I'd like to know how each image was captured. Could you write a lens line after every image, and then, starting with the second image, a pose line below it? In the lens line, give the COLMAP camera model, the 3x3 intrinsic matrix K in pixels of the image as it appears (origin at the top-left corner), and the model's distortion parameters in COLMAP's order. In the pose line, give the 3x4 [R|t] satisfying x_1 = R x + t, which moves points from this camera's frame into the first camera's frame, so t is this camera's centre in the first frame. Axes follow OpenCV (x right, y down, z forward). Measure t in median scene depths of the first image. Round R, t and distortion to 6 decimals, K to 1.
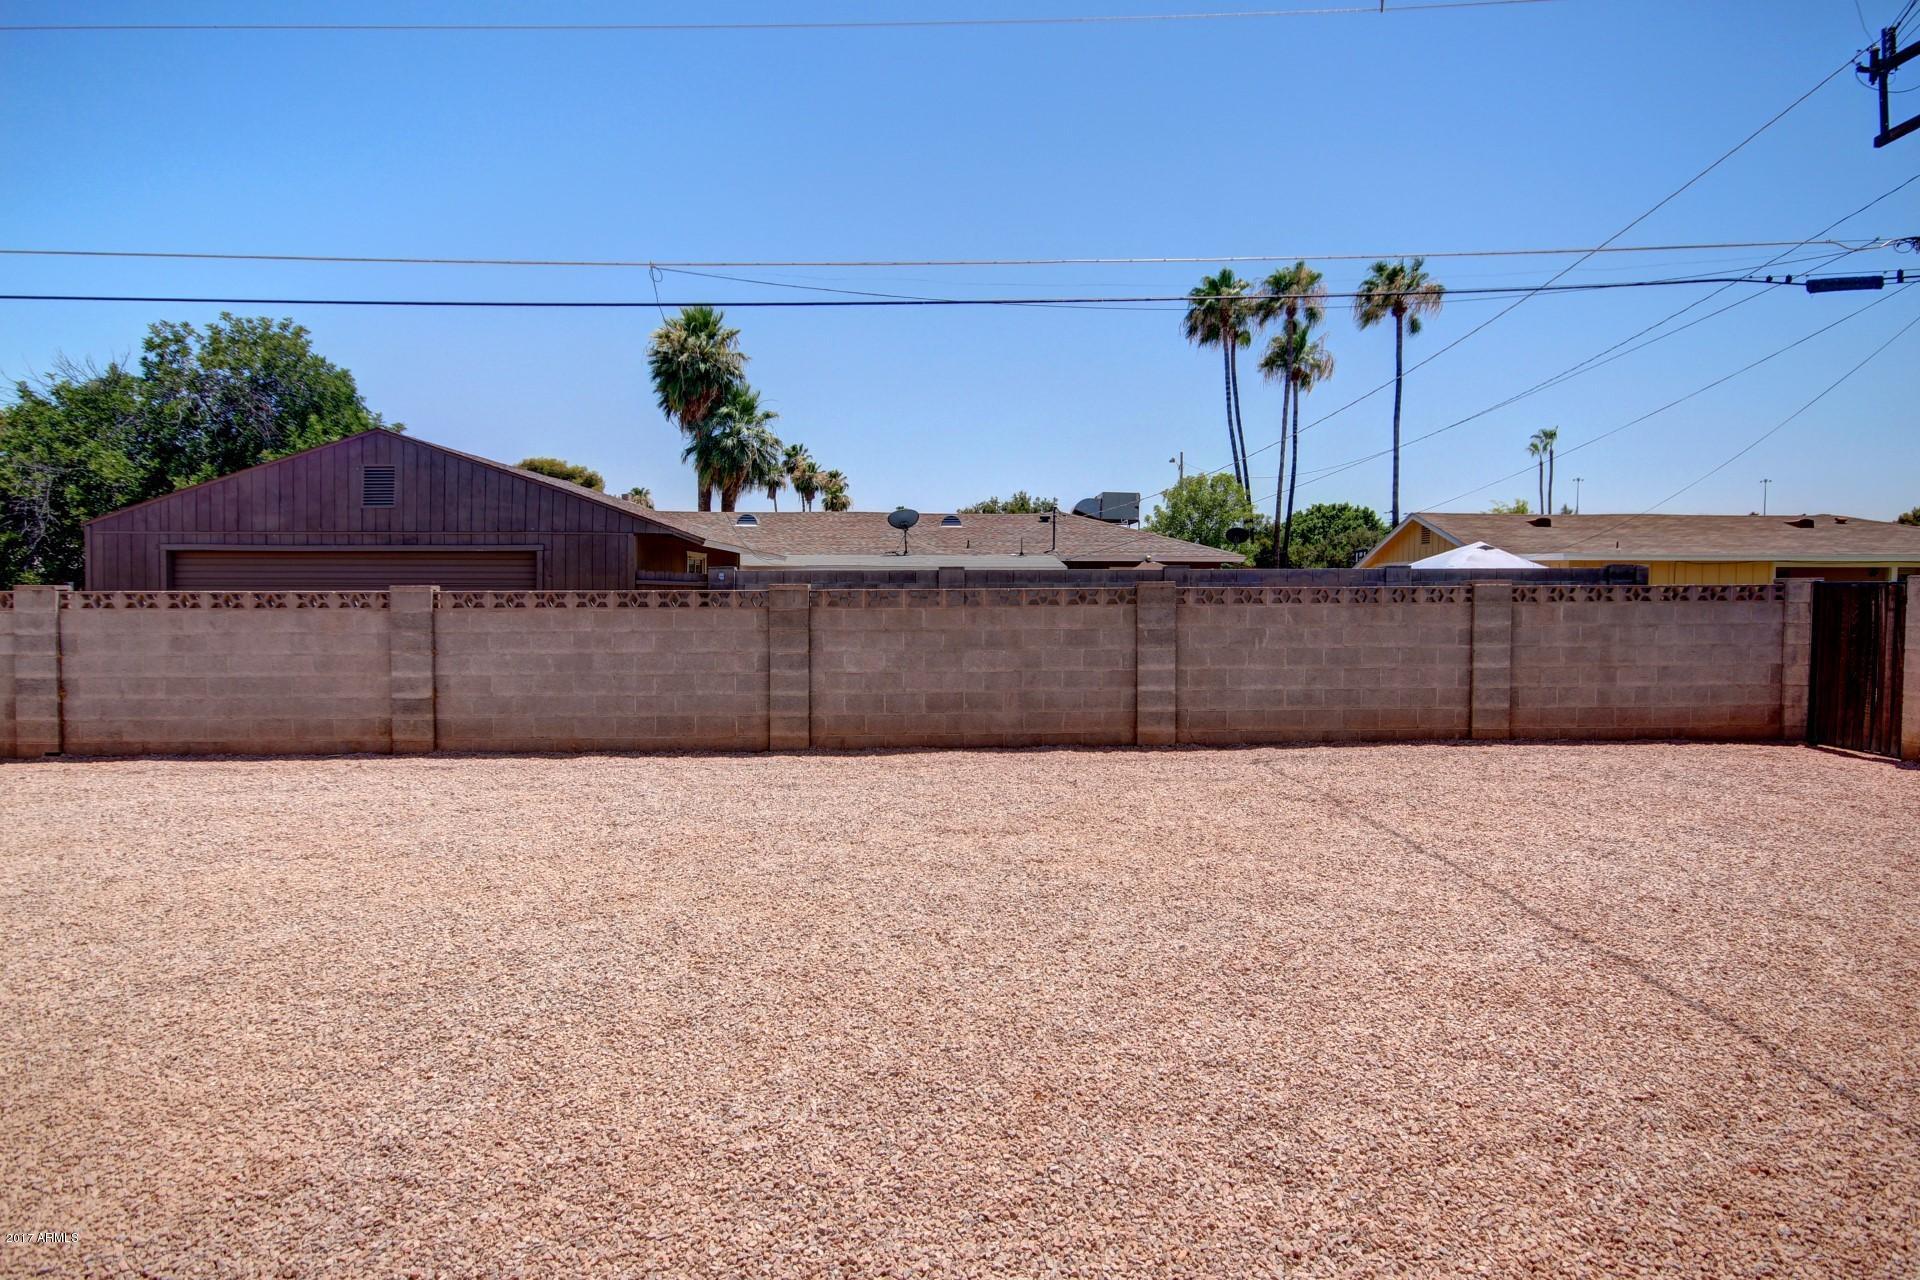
lens RADIAL K [[1012.5, 0, 991.9], [0, 1012.5, 622.4], [0, 0, 1]] dist [0.002561, 0.005065]
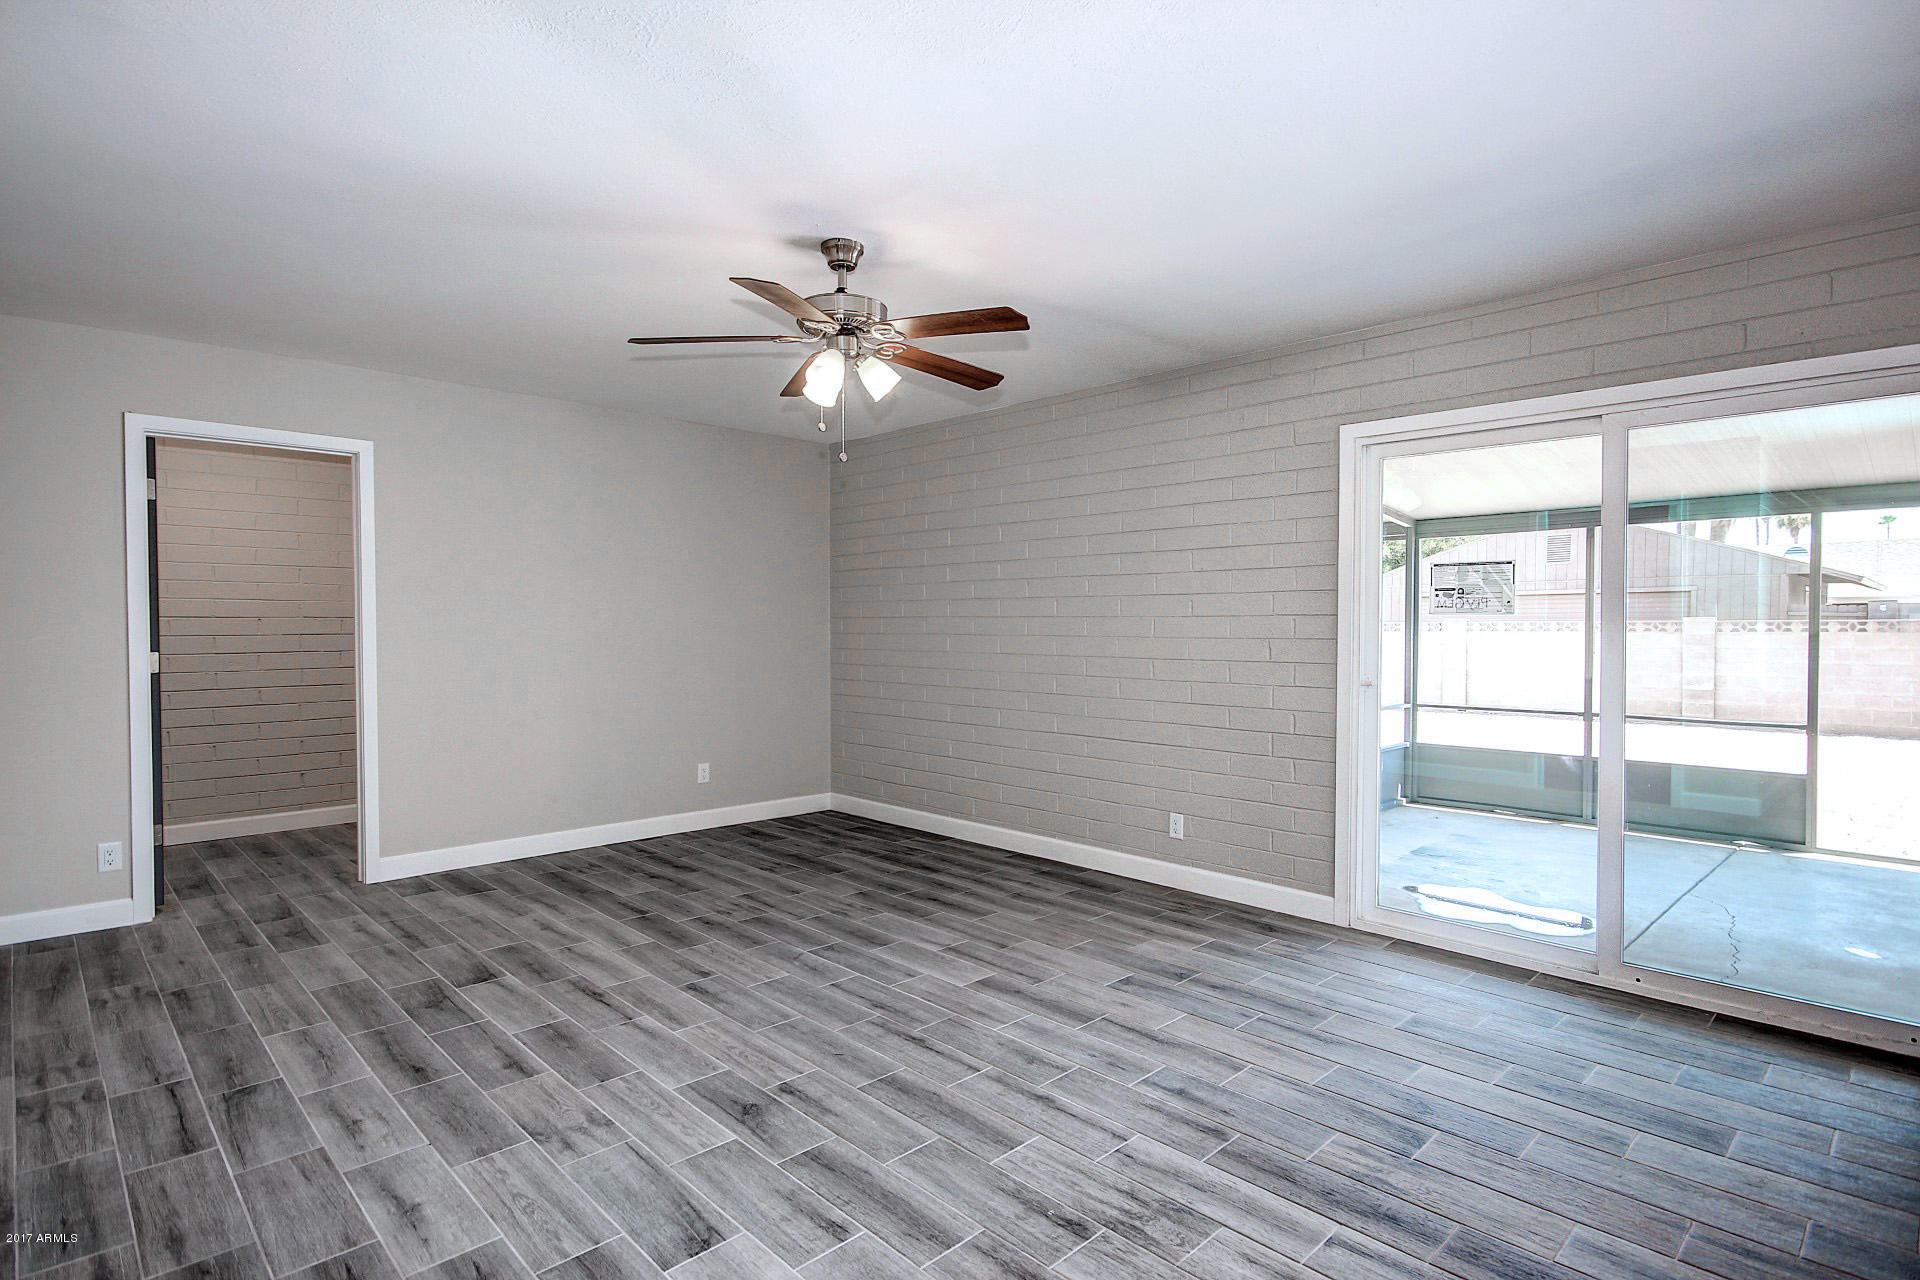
lens RADIAL K [[972.5, 0, 957.9], [0, 972.5, 637.9], [0, 0, 1]] dist [0.015856, 0.000926]
pose [[0.684514, 0.008526, -0.728950, -0.236070], [-0.016182, 0.999863, -0.003501, 0.017726], [0.728820, 0.014193, 0.684558, -0.853585]]
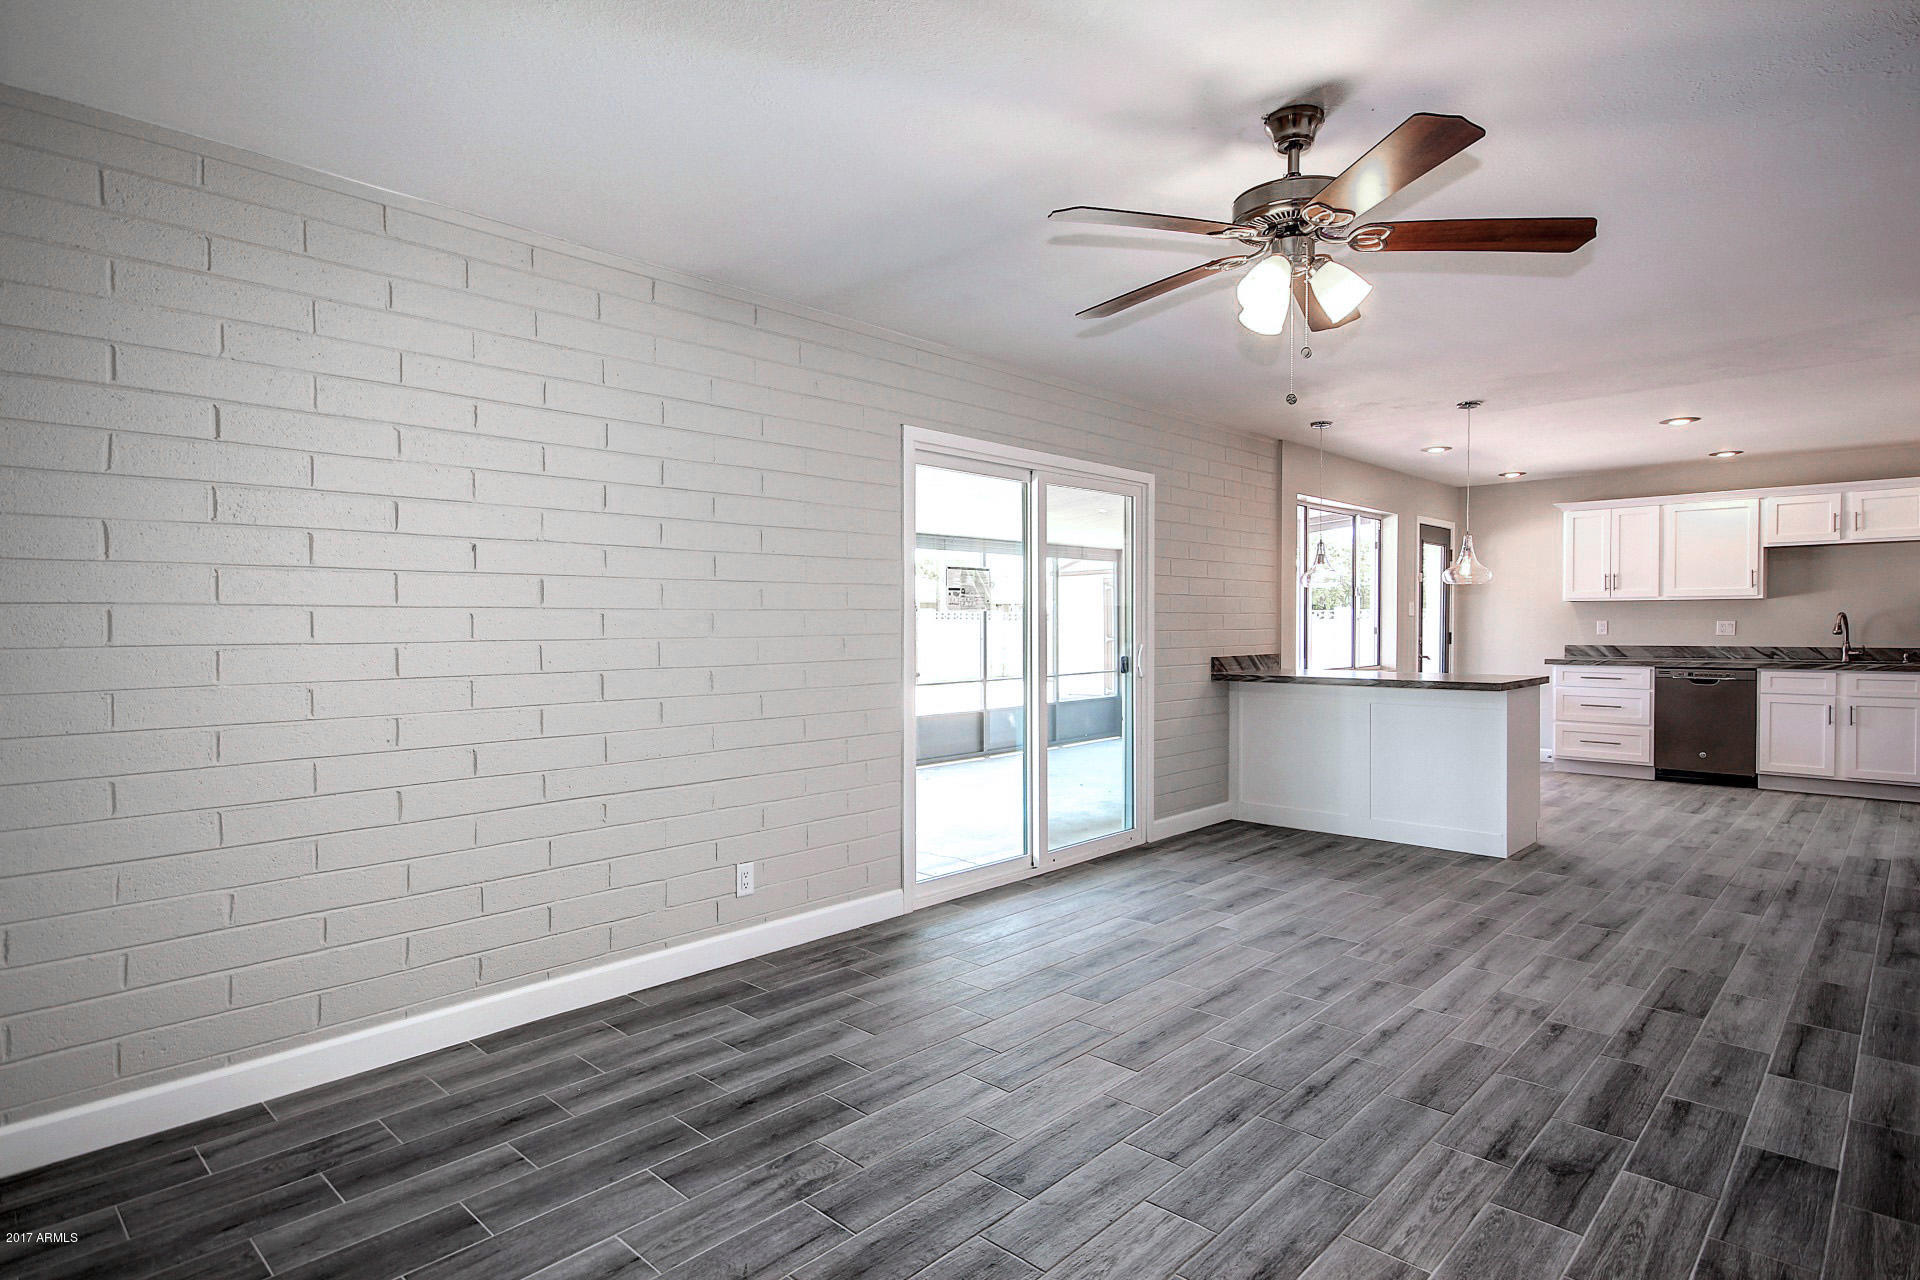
lens RADIAL K [[1012.5, 0, 994.1], [0, 1012.5, 638.5], [0, 0, 1]] dist [0.002561, 0.005065]
pose [[0.689466, -0.017260, 0.724112, -0.688794], [0.022365, 0.999747, 0.002535, 0.016199], [-0.723972, 0.014447, 0.689678, -0.787913]]
